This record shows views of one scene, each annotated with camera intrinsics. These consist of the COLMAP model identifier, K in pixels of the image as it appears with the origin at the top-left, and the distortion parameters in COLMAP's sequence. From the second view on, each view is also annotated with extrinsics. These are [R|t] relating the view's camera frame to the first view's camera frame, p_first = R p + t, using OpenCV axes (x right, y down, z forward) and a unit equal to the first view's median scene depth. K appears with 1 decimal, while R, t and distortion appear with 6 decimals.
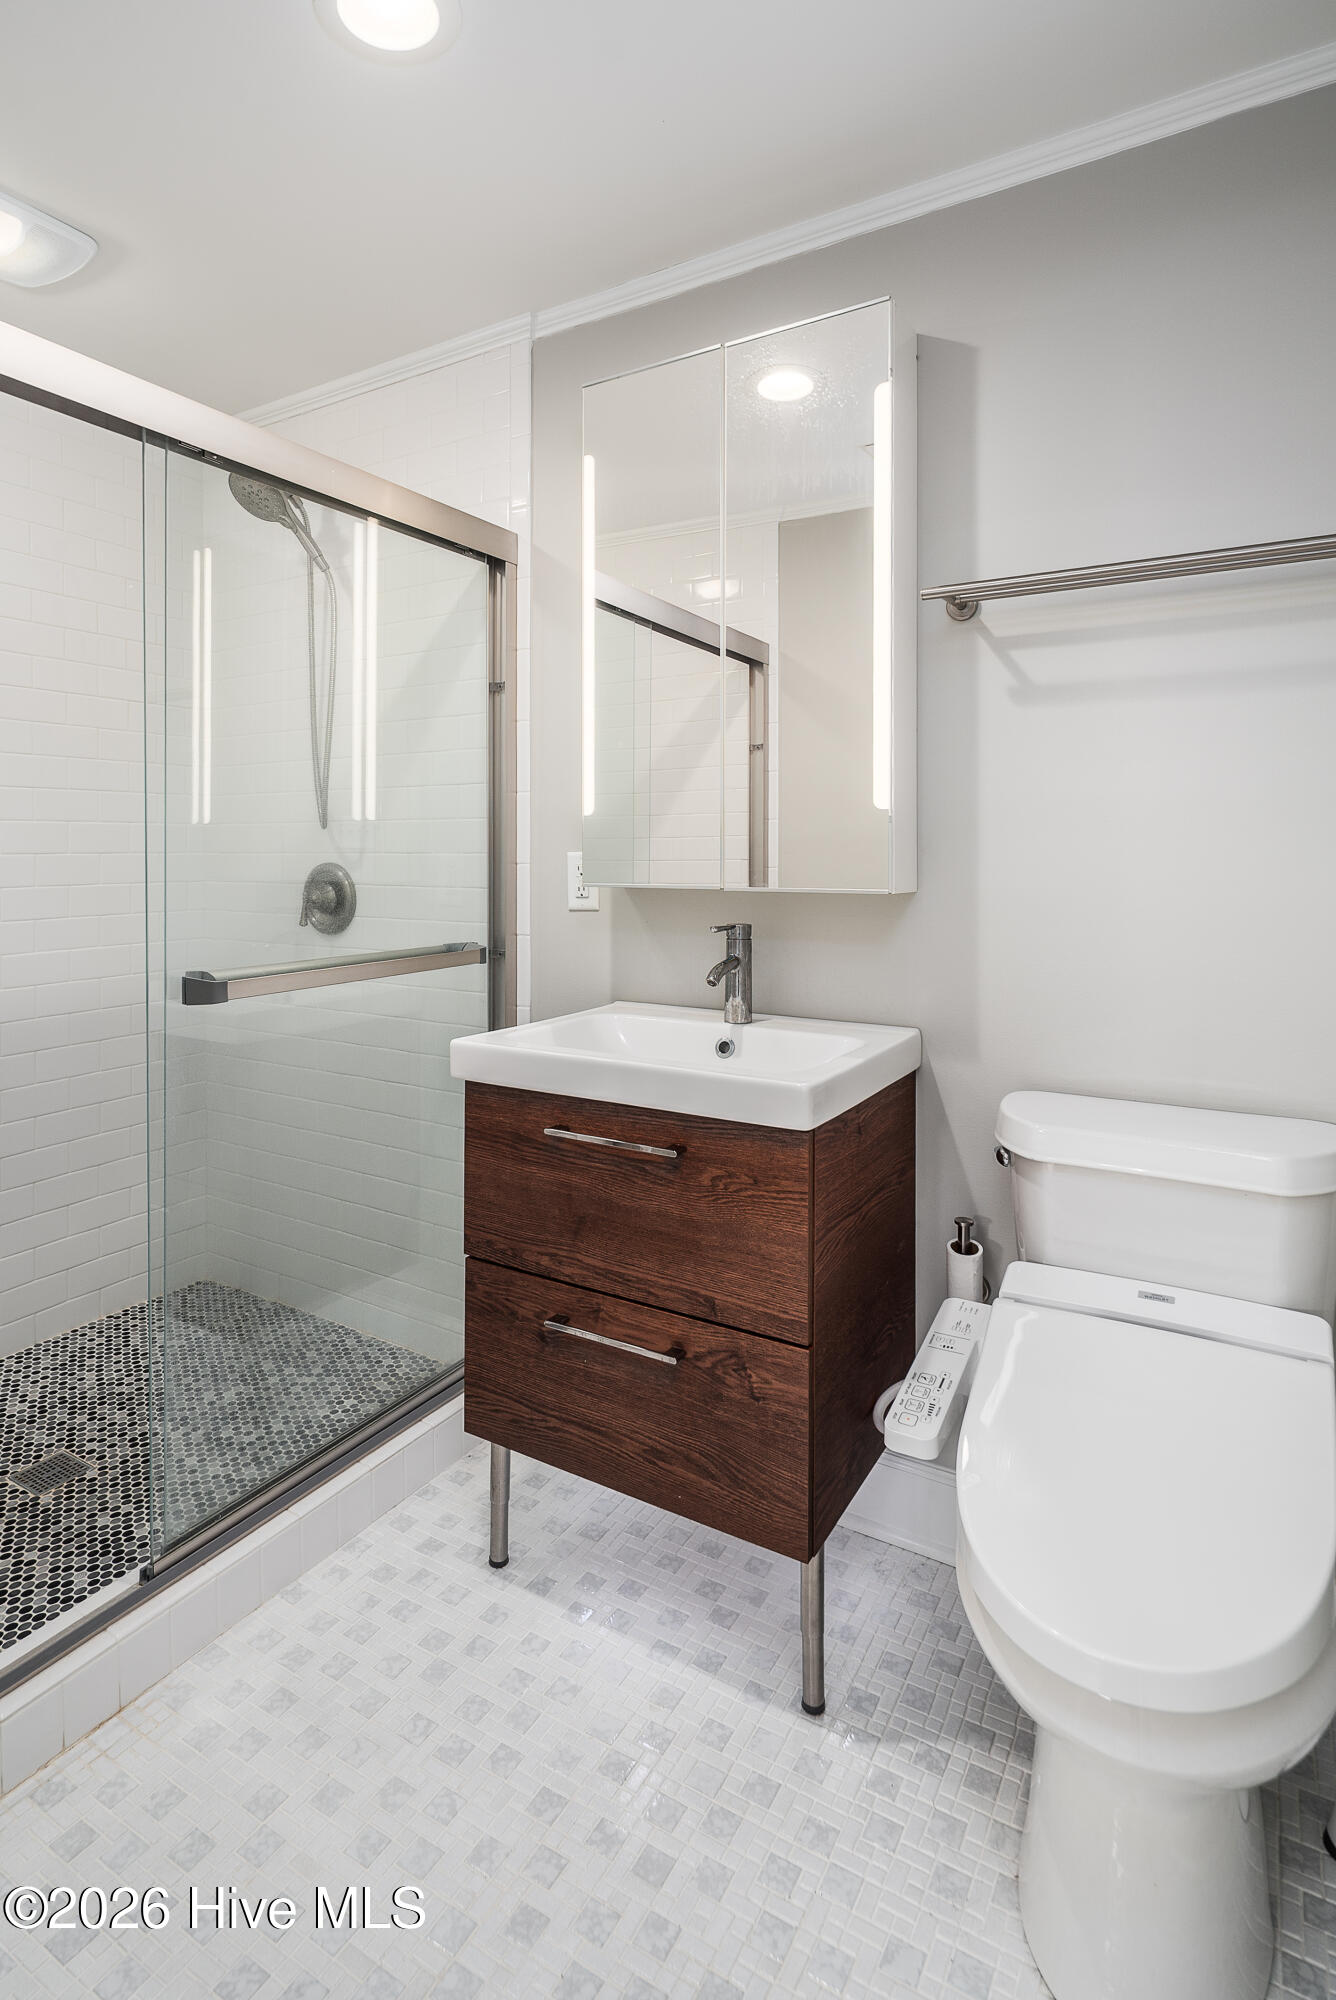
lens RADIAL K [[976.2, 0, 665.4], [0, 976.2, 845.8], [0, 0, 1]] dist [0.012738, -0.008782]
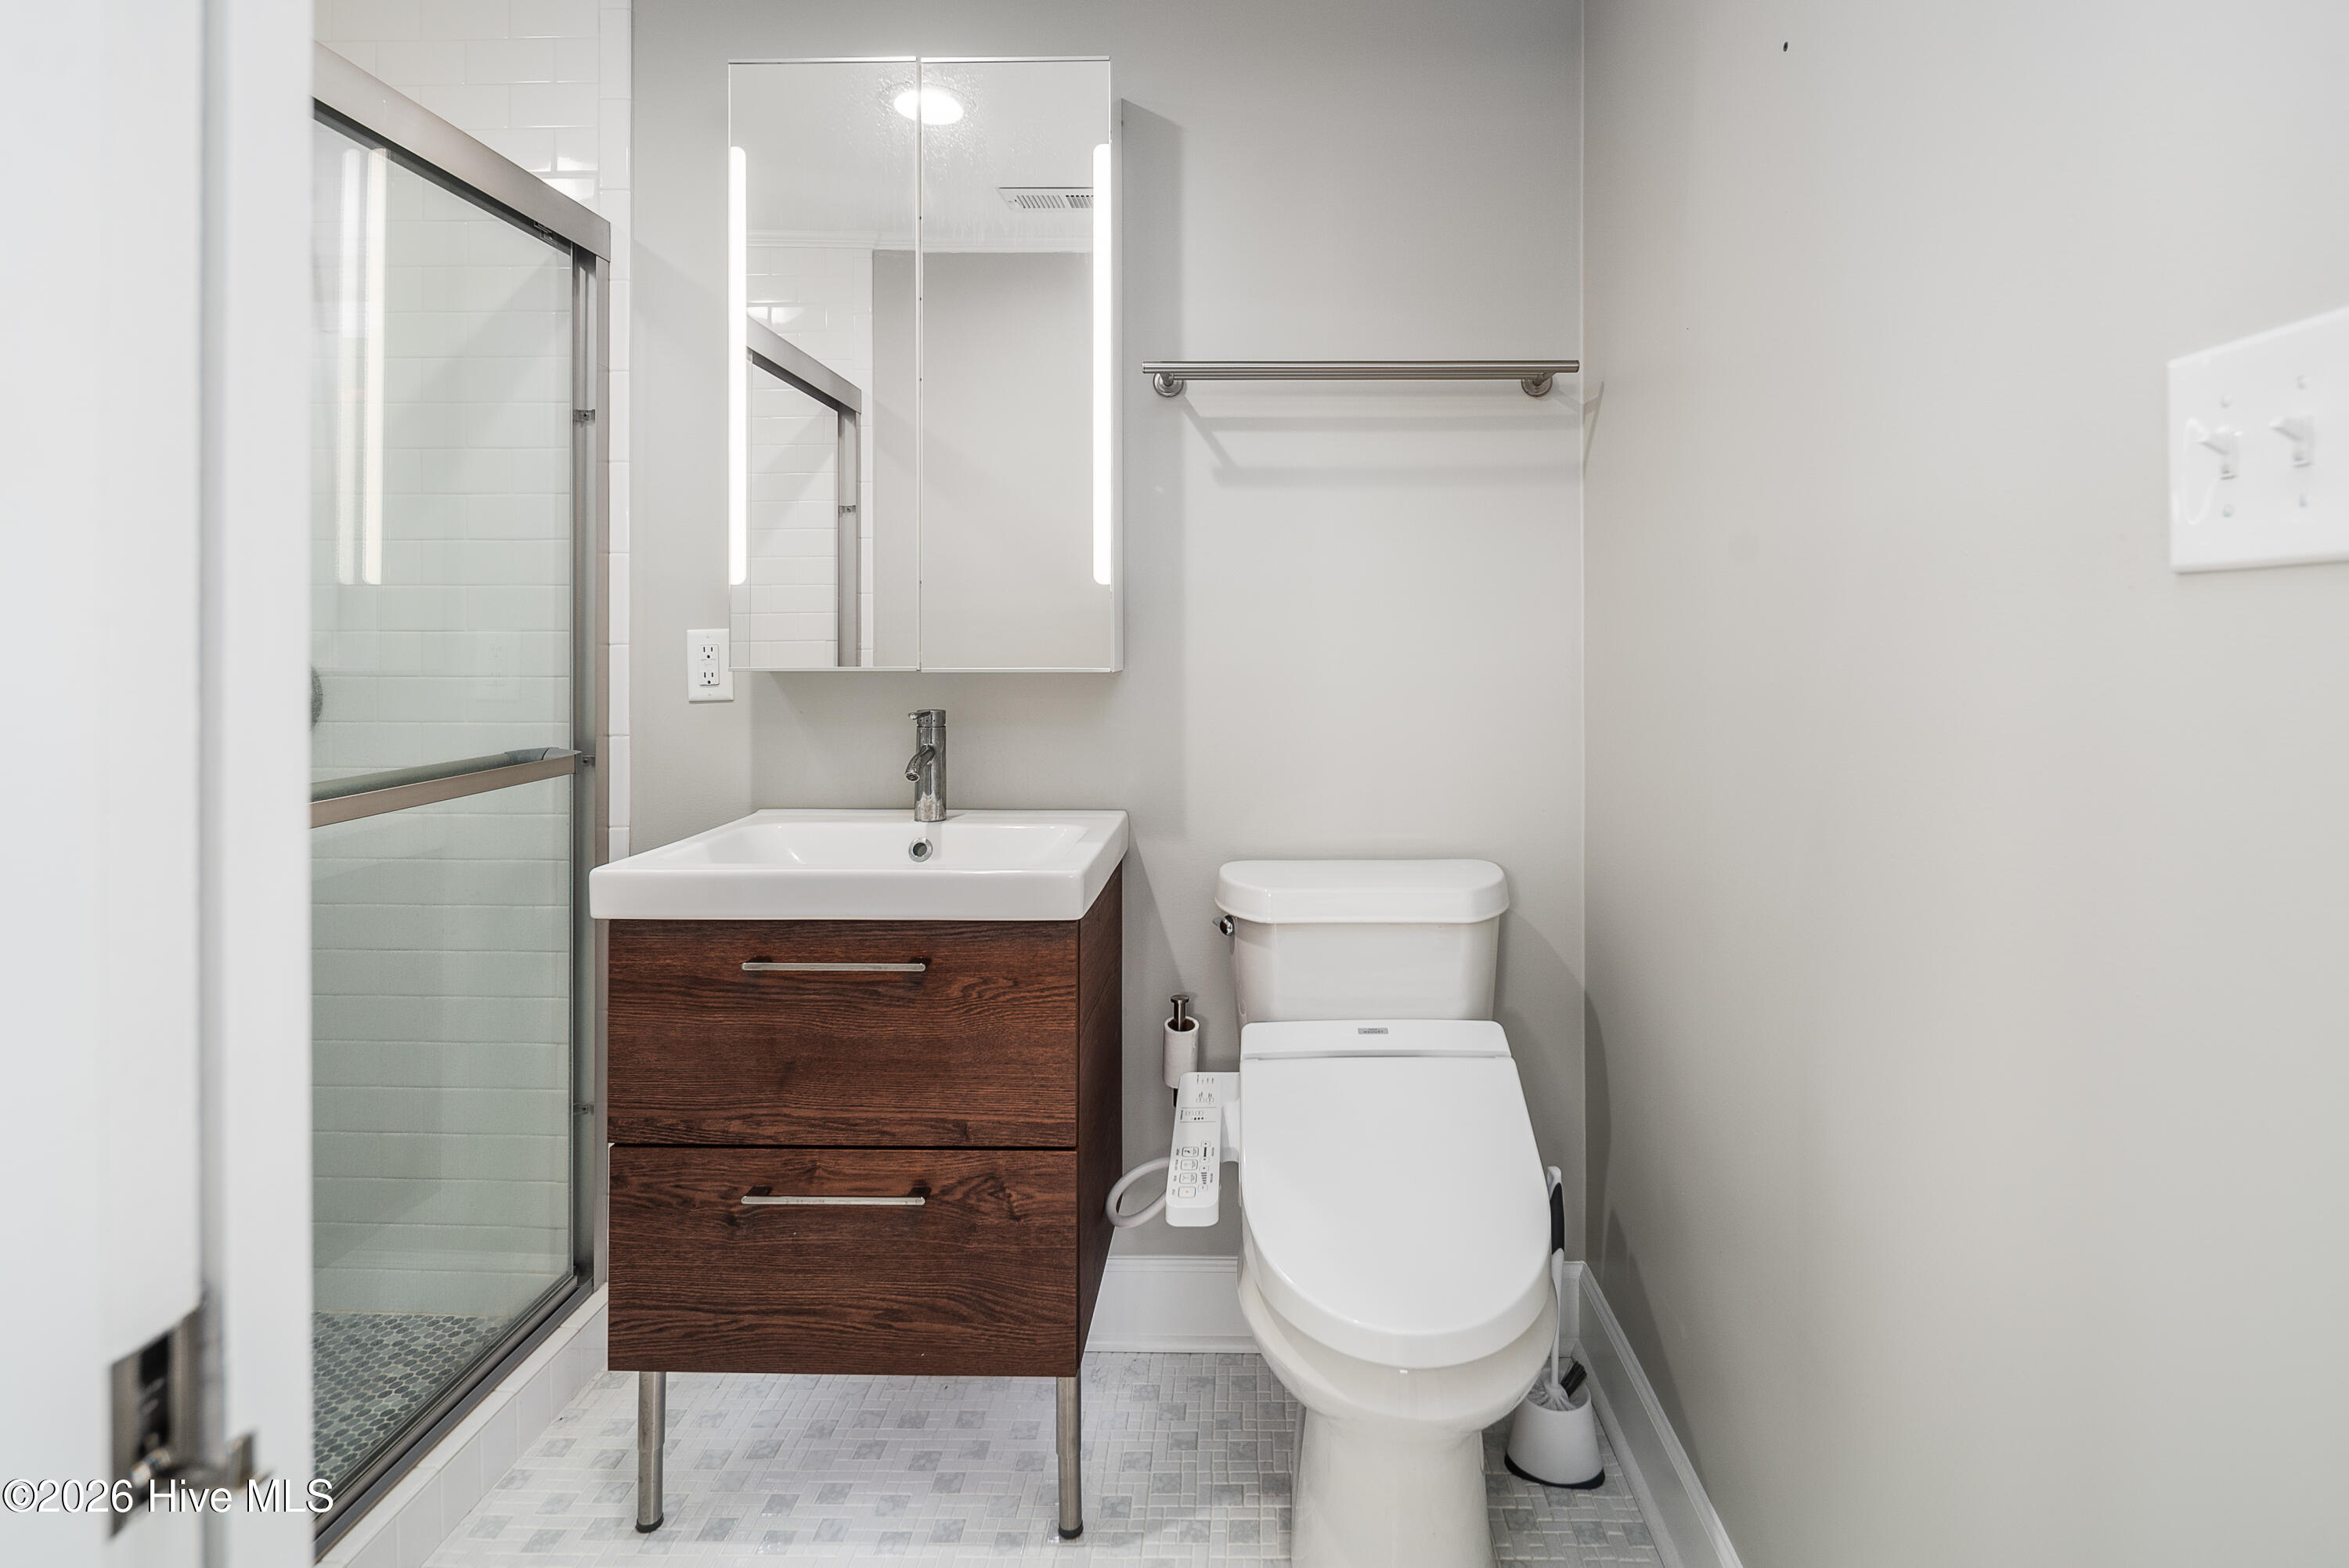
lens RADIAL K [[1130.4, 0, 1177.5], [0, 1130.4, 618.8], [0, 0, 1]] dist [0.015156, -0.010501]
pose [[0.877056, 0.007062, 0.480336, -0.257800], [-0.003253, 0.999956, -0.008762, 0.006245], [-0.480377, 0.006122, 0.877041, -0.014651]]
